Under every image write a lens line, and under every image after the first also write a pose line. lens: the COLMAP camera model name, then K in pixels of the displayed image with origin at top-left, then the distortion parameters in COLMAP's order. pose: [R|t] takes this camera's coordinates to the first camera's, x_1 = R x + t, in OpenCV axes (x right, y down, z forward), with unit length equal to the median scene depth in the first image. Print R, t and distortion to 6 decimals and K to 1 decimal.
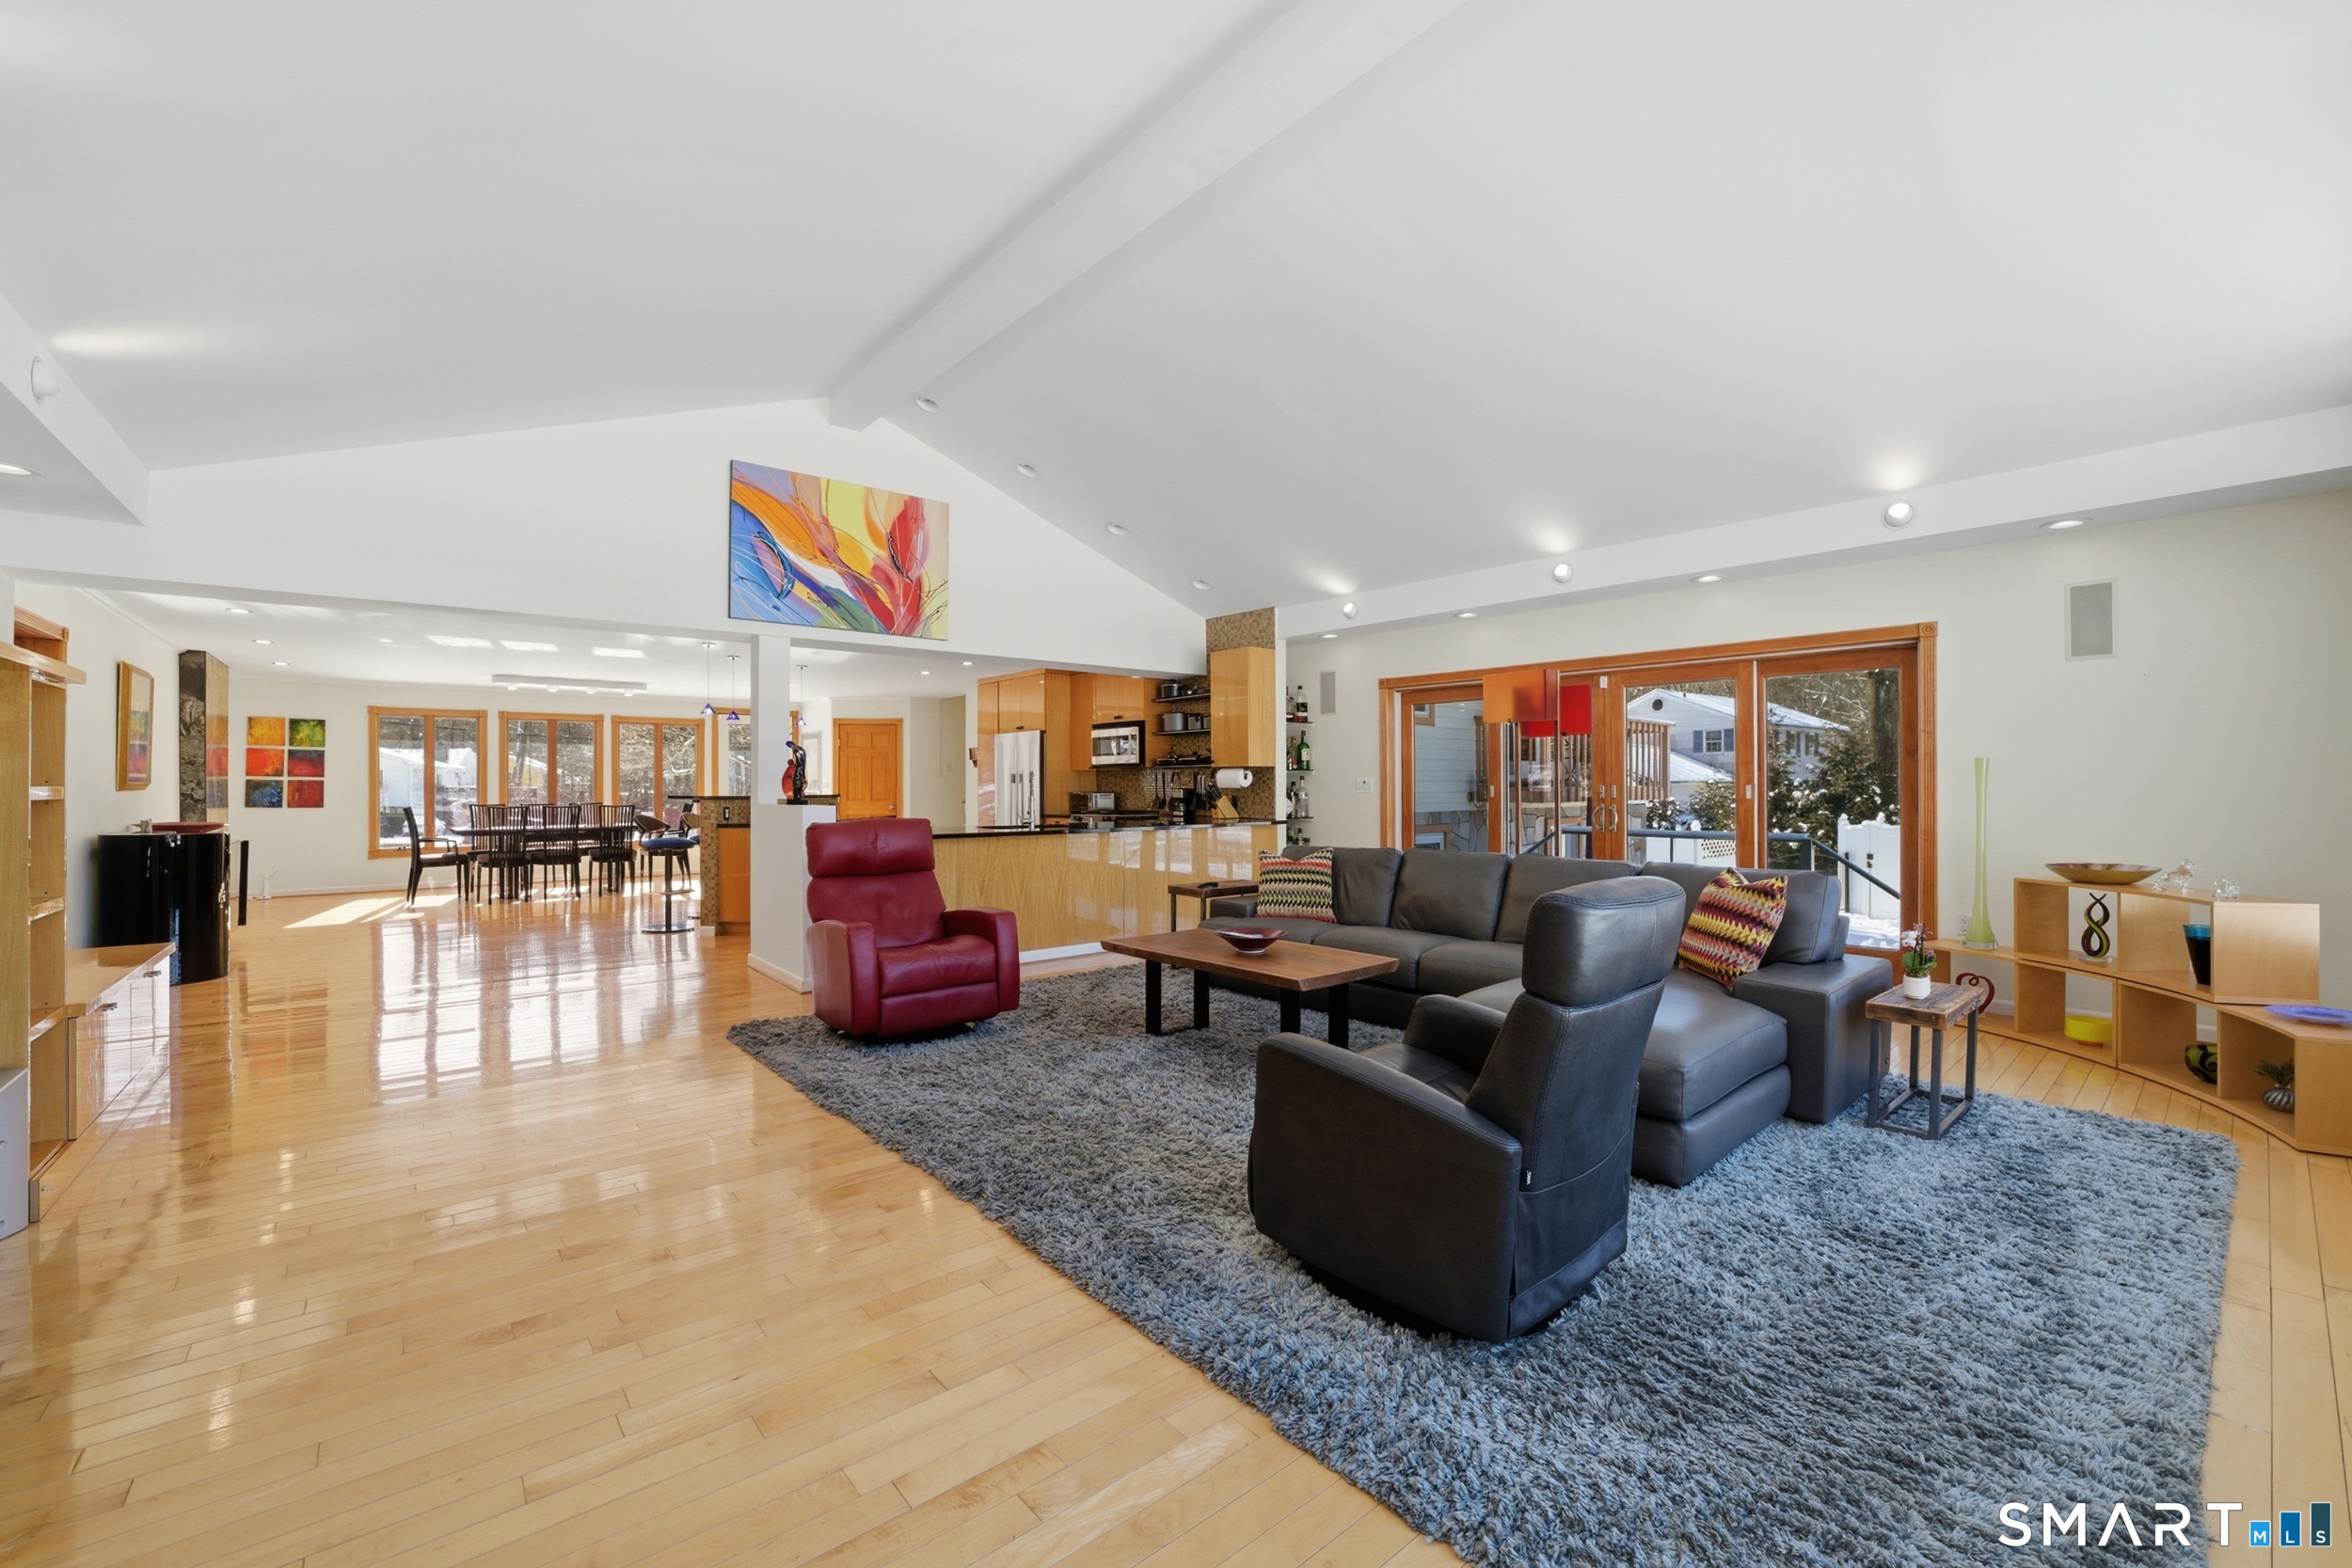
lens RADIAL K [[924.8, 0, 1165.3], [0, 924.8, 786.3], [0, 0, 1]] dist [-0.036496, 0.007169]
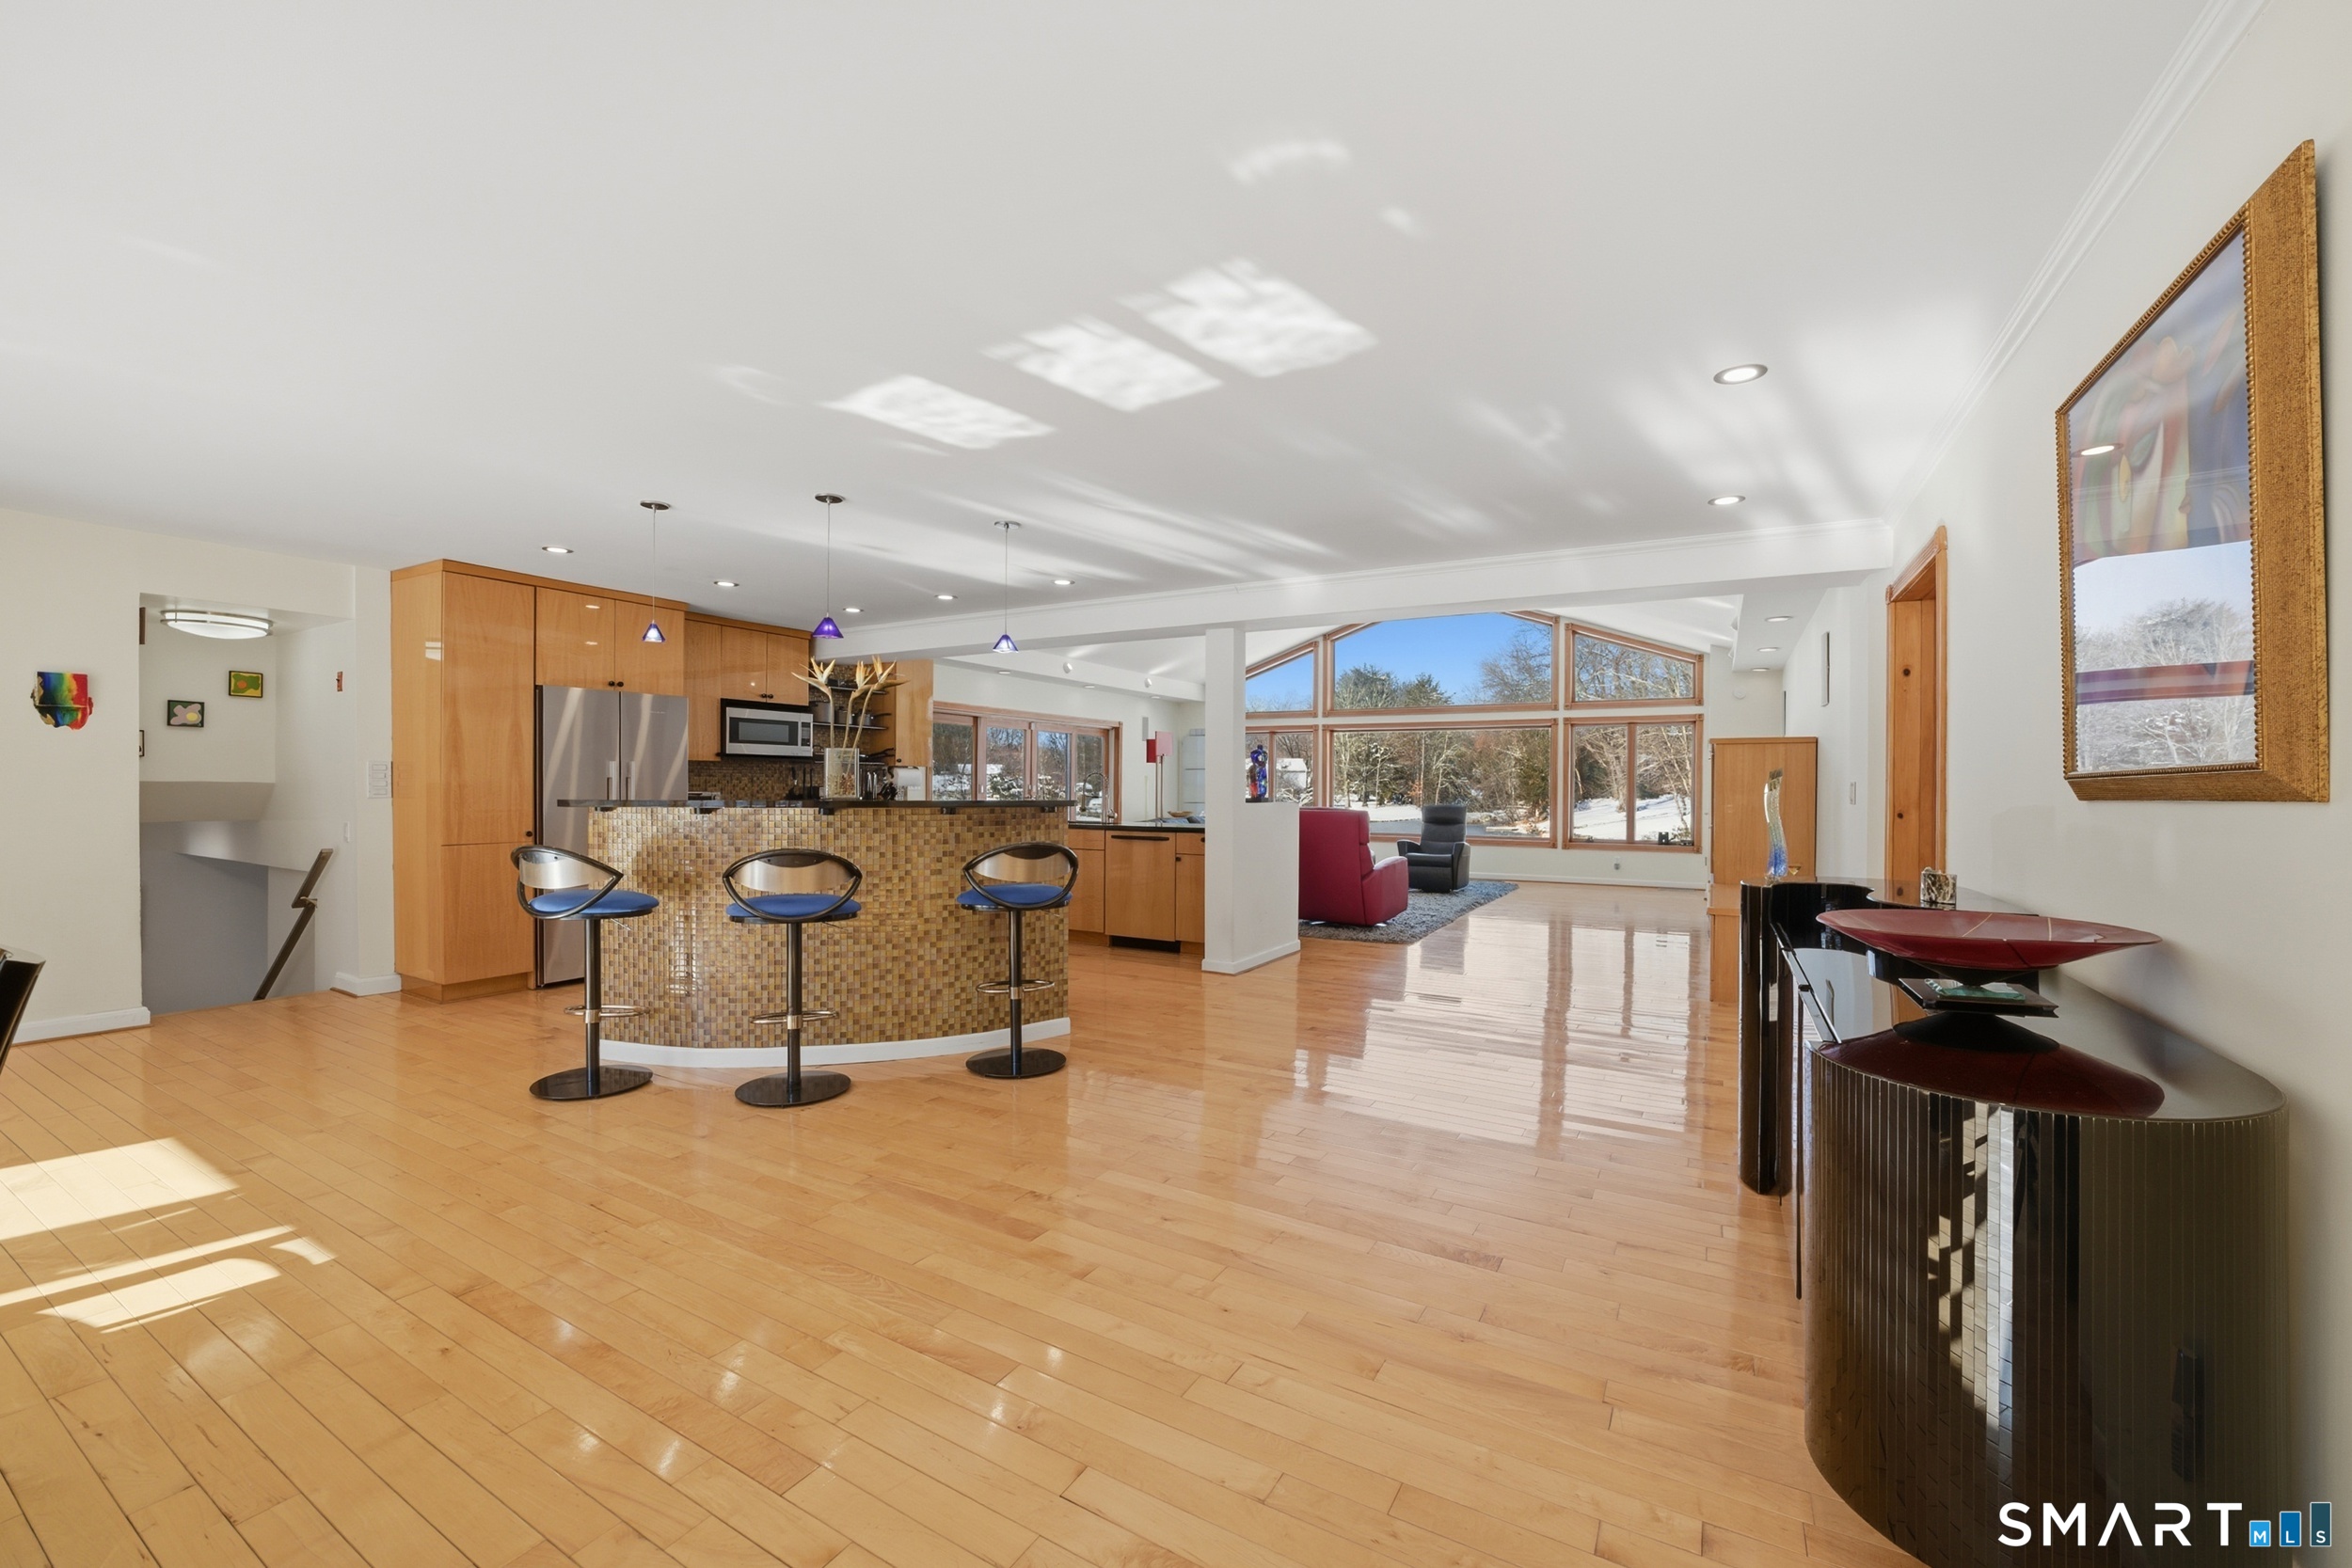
lens RADIAL K [[924.8, 0, 1168.1], [0, 924.8, 794.5], [0, 0, 1]] dist [-0.036496, 0.007169]
pose [[-0.331315, -0.006951, 0.943495, -0.984577], [-0.003183, 0.999975, 0.006249, 0.003267], [-0.943515, -0.000933, -0.331329, 1.034259]]
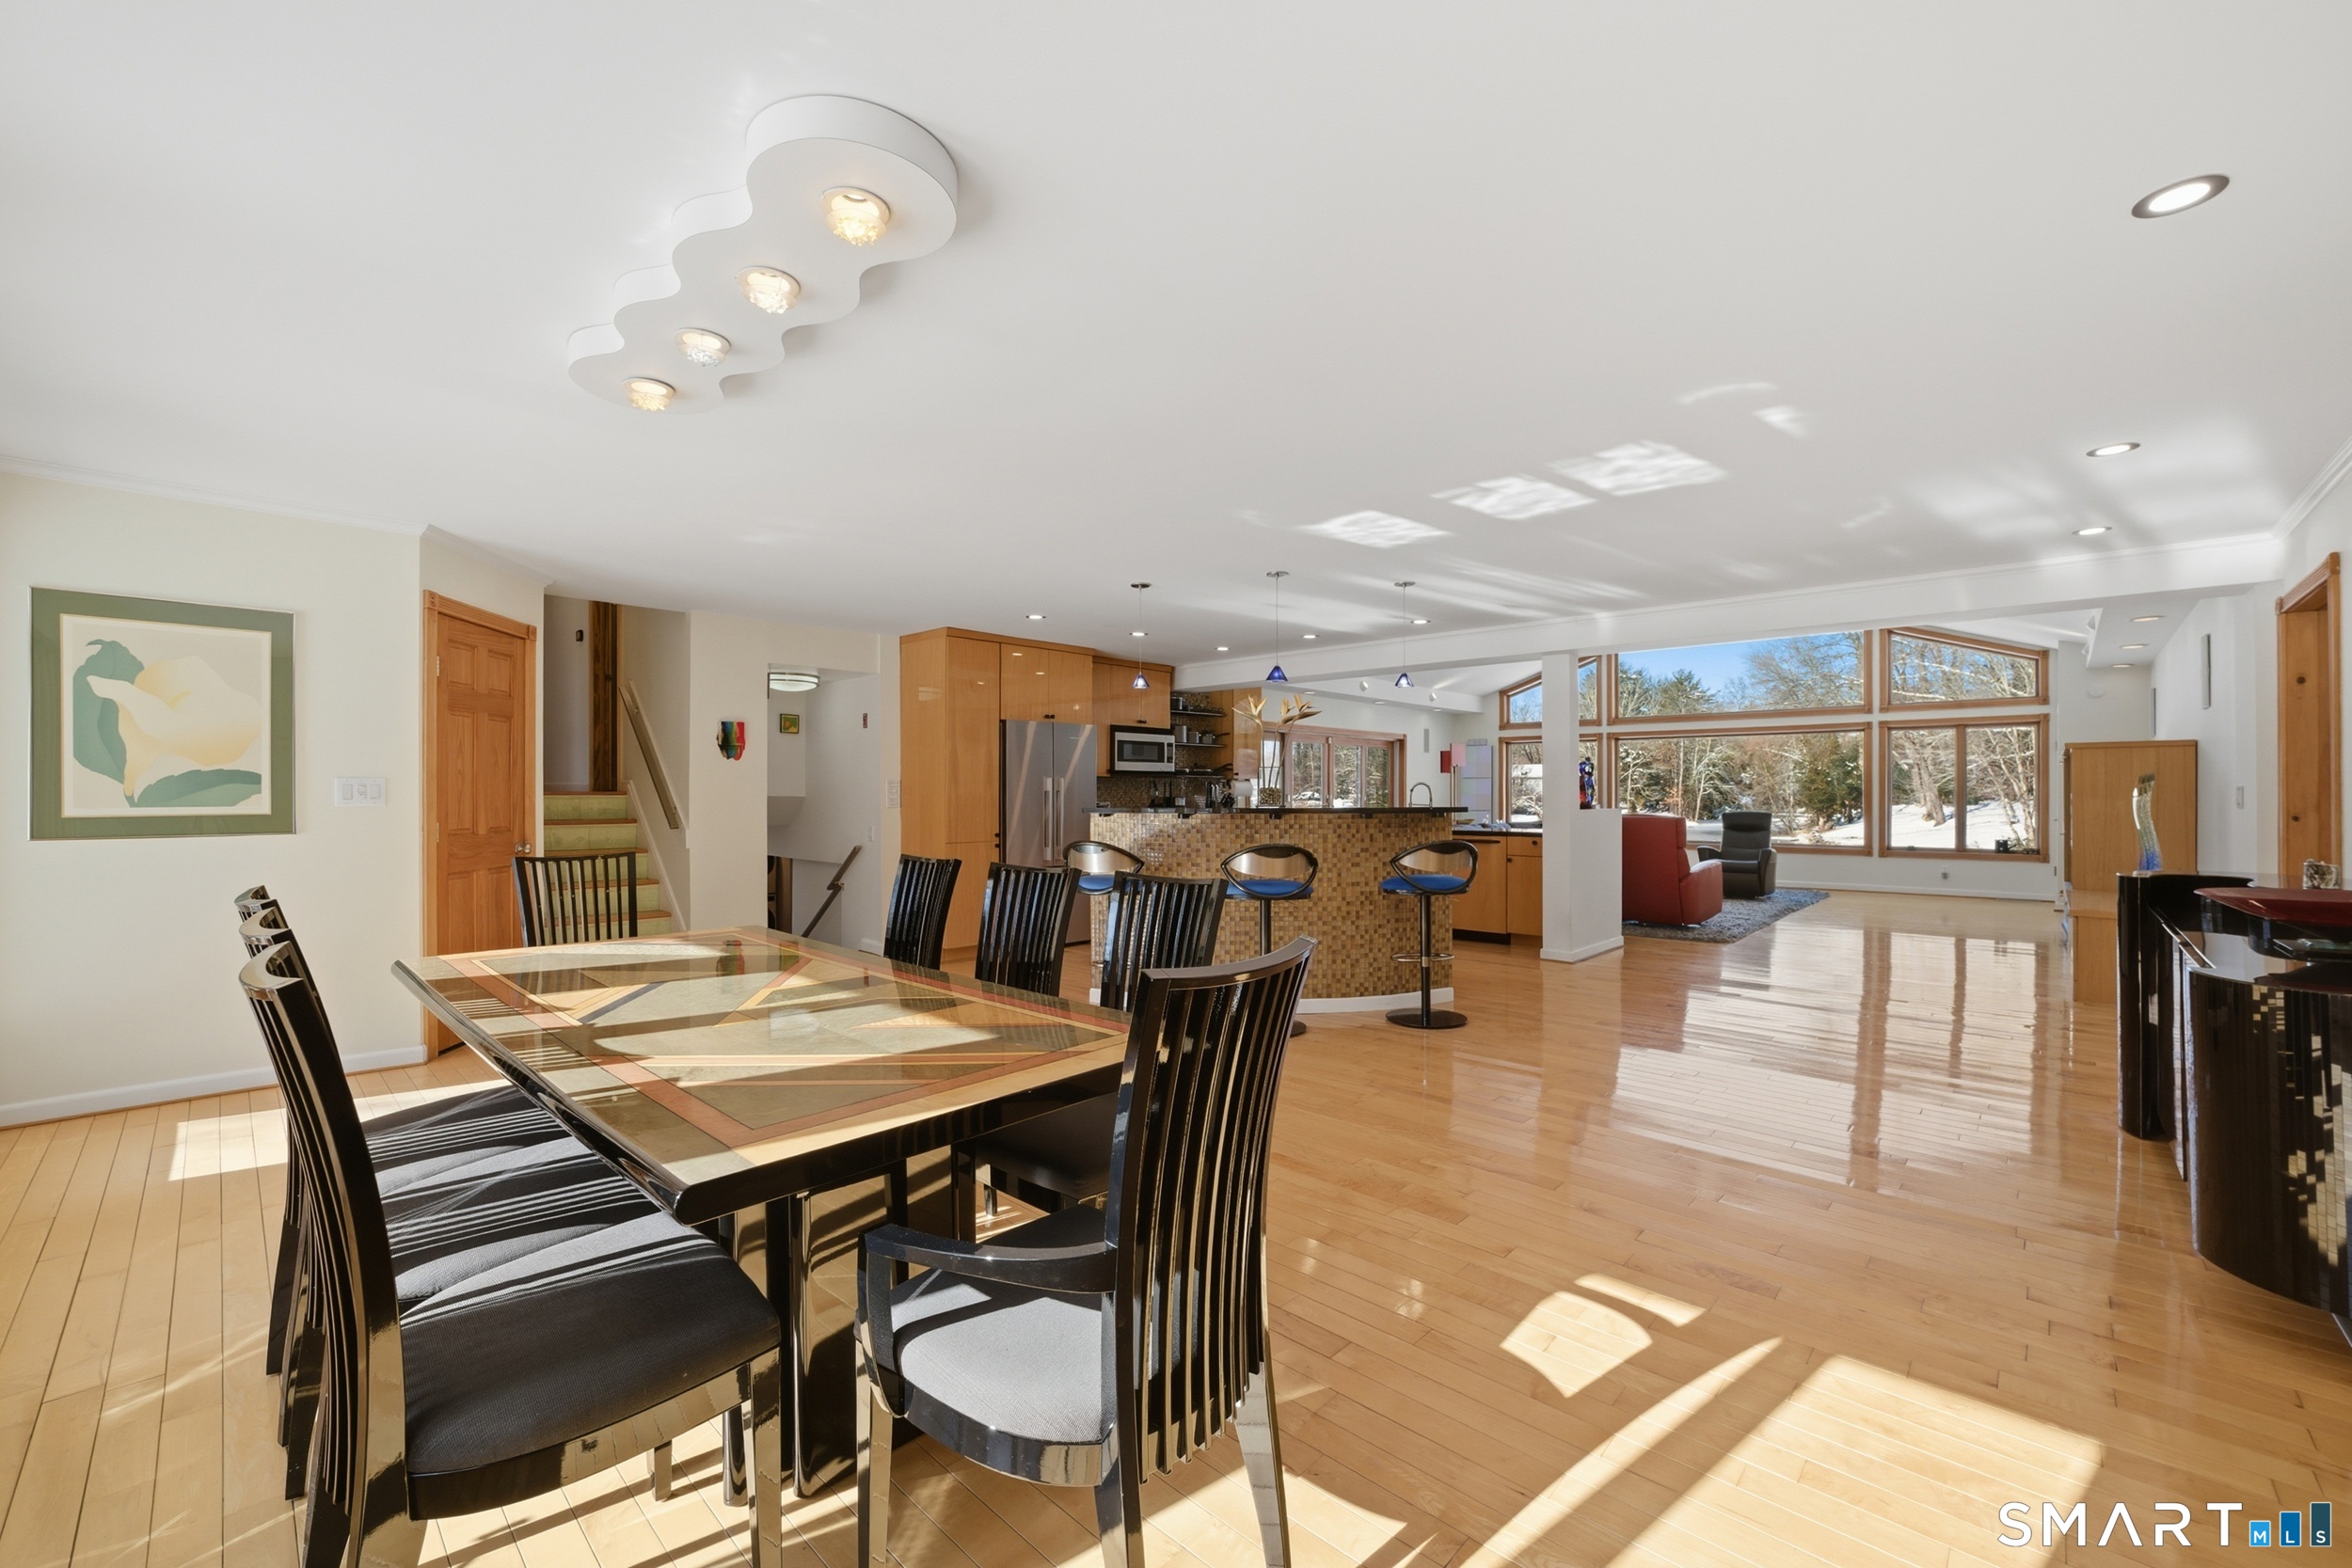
lens RADIAL K [[924.8, 0, 1173.0], [0, 924.8, 792.3], [0, 0, 1]] dist [-0.036496, 0.007169]
pose [[-0.102198, 0.005625, 0.994748, -1.083171], [0.002301, 0.999983, -0.005418, 0.002631], [-0.994761, 0.001735, -0.102210, 1.173050]]
